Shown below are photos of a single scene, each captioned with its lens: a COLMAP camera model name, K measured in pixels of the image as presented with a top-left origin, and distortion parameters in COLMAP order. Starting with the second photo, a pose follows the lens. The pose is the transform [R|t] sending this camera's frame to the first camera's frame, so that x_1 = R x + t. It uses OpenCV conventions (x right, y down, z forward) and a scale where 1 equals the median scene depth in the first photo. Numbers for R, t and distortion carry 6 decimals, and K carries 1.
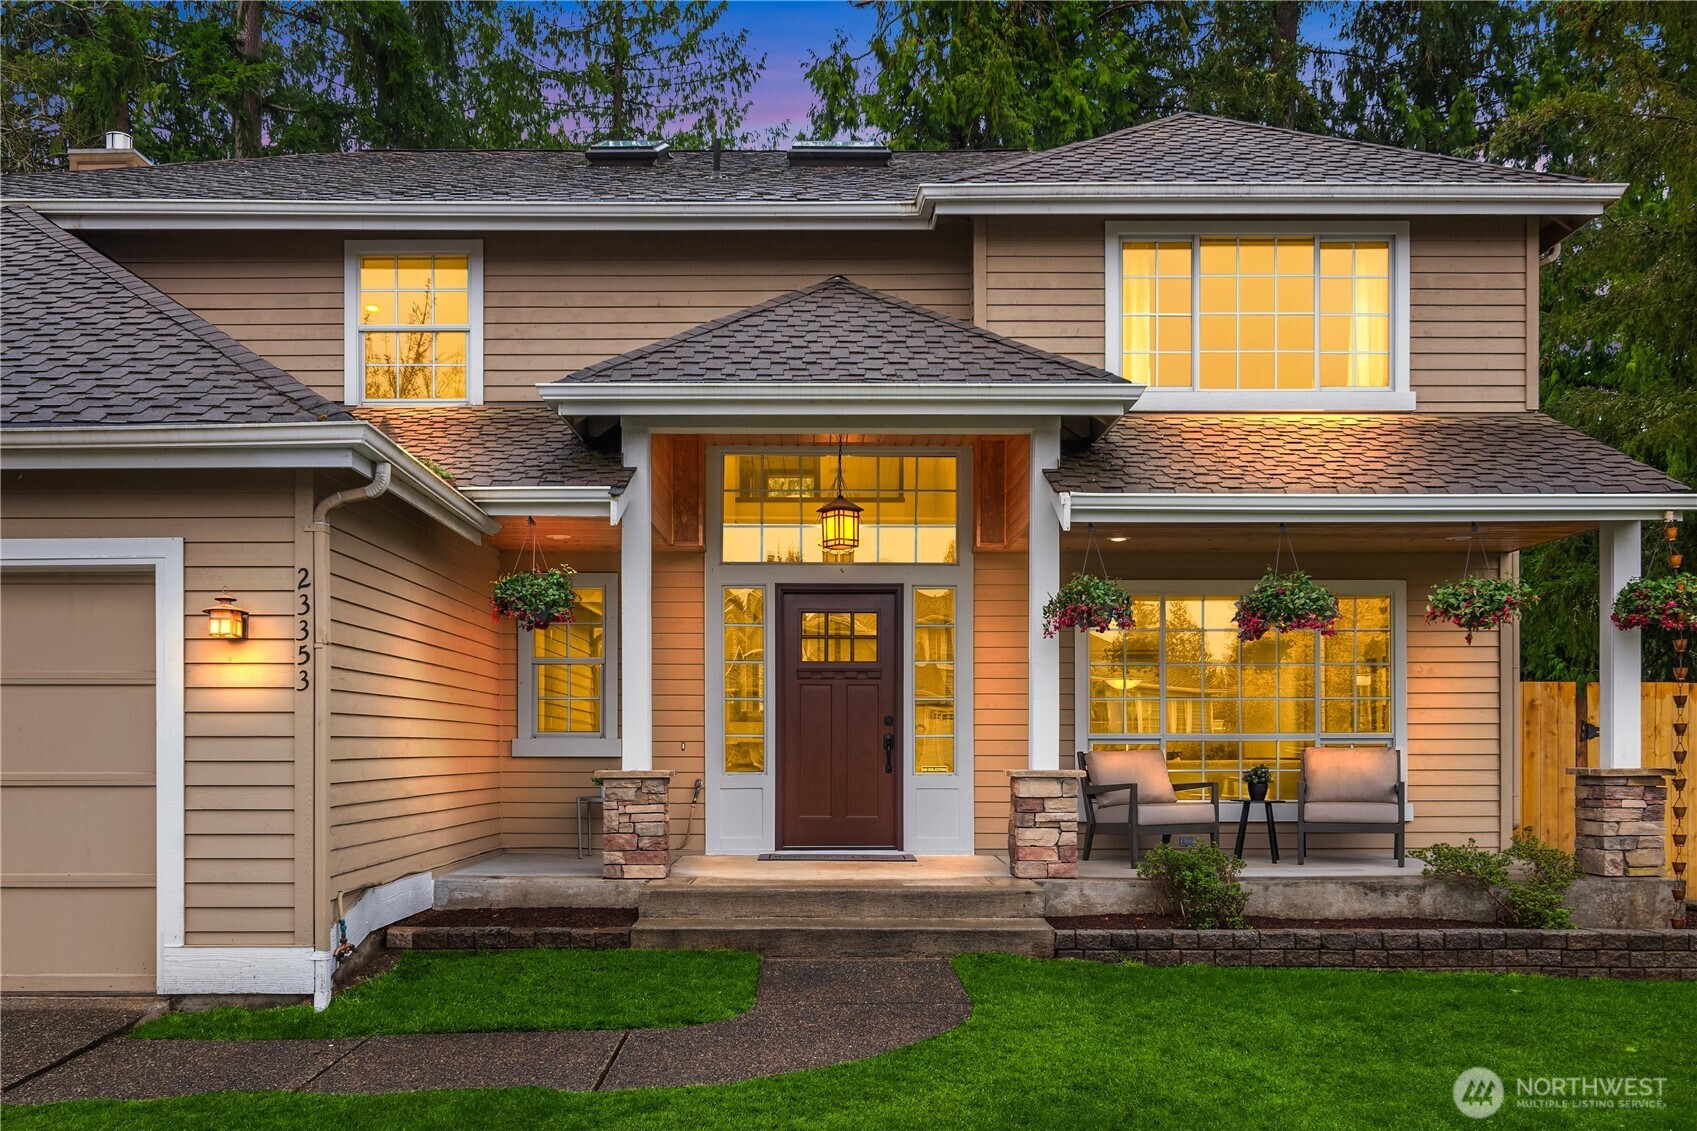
lens RADIAL K [[1461.1, 0, 805.3], [0, 1461.1, 611.6], [0, 0, 1]] dist [-0.007289, 0.015108]
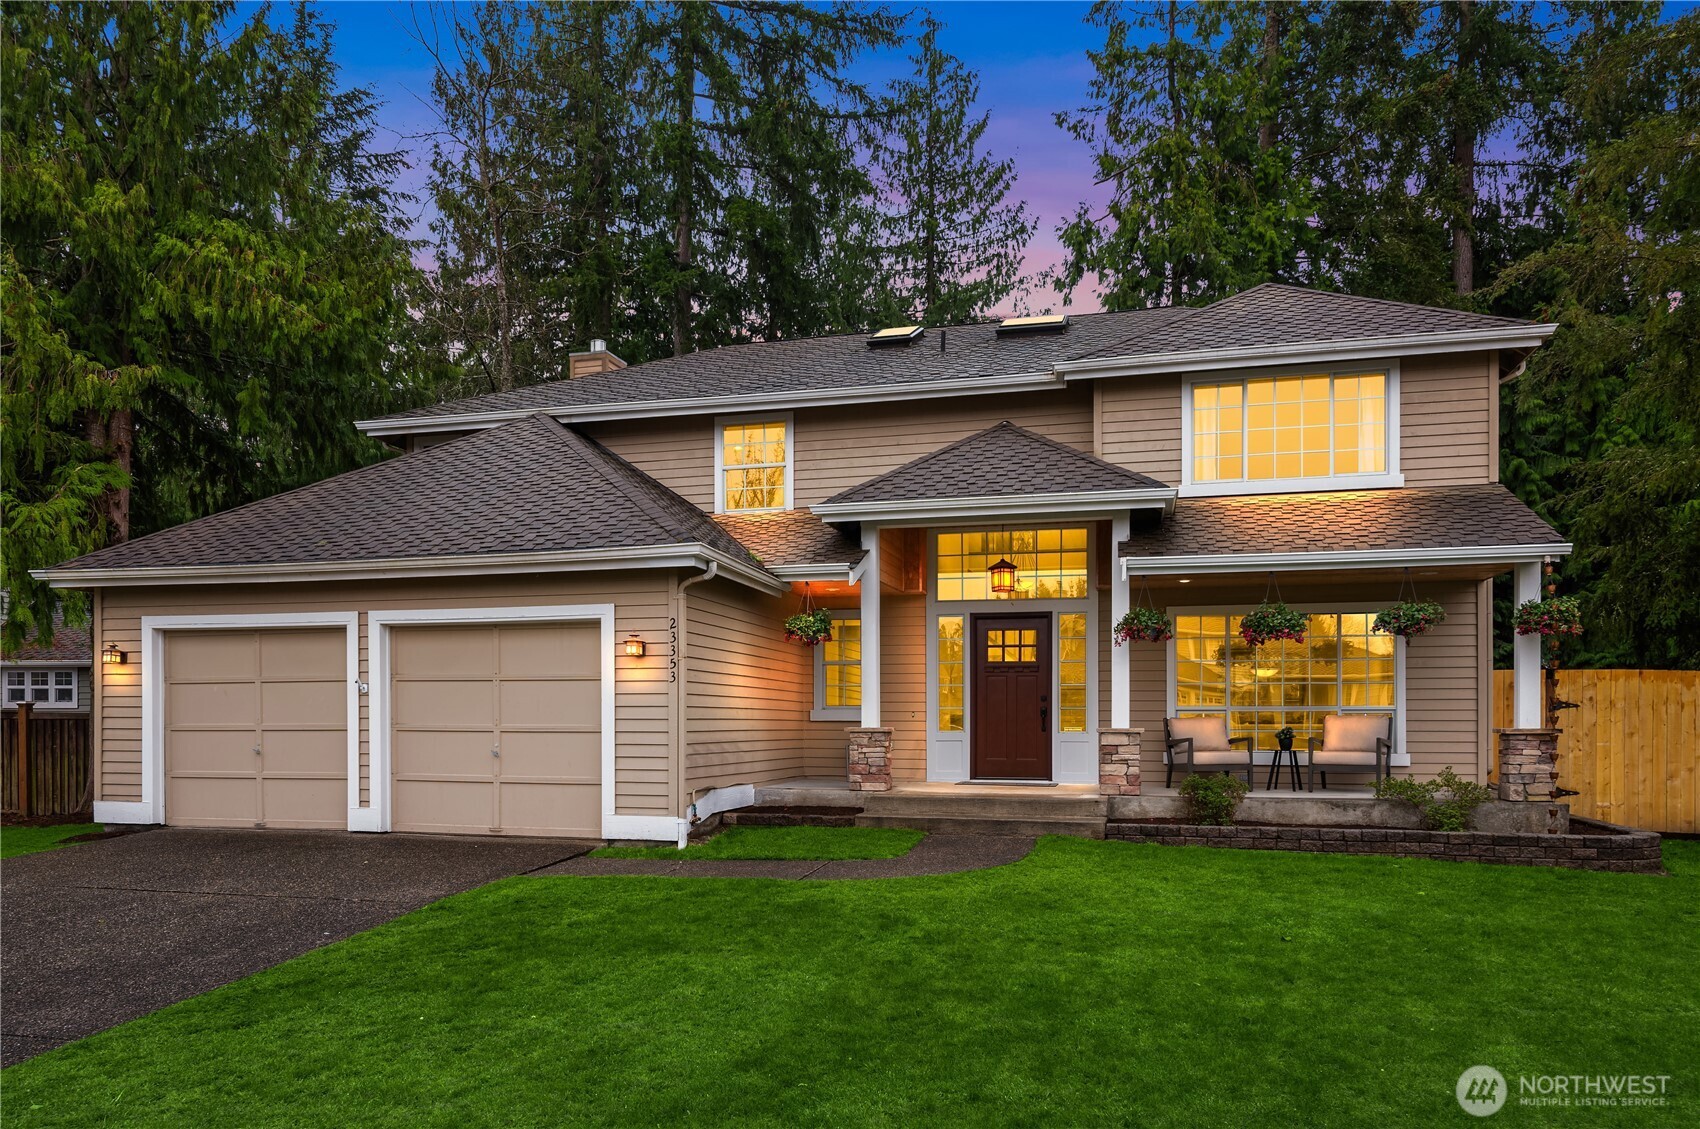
lens RADIAL K [[1065.8, 0, 852.3], [0, 1065.8, 566.0], [0, 0, 1]] dist [0.001531, -0.001145]
pose [[0.976879, -0.029696, -0.211721, 0.121133], [0.018622, 0.998362, -0.054105, -0.011714], [0.212981, 0.048912, 0.975831, -0.209372]]
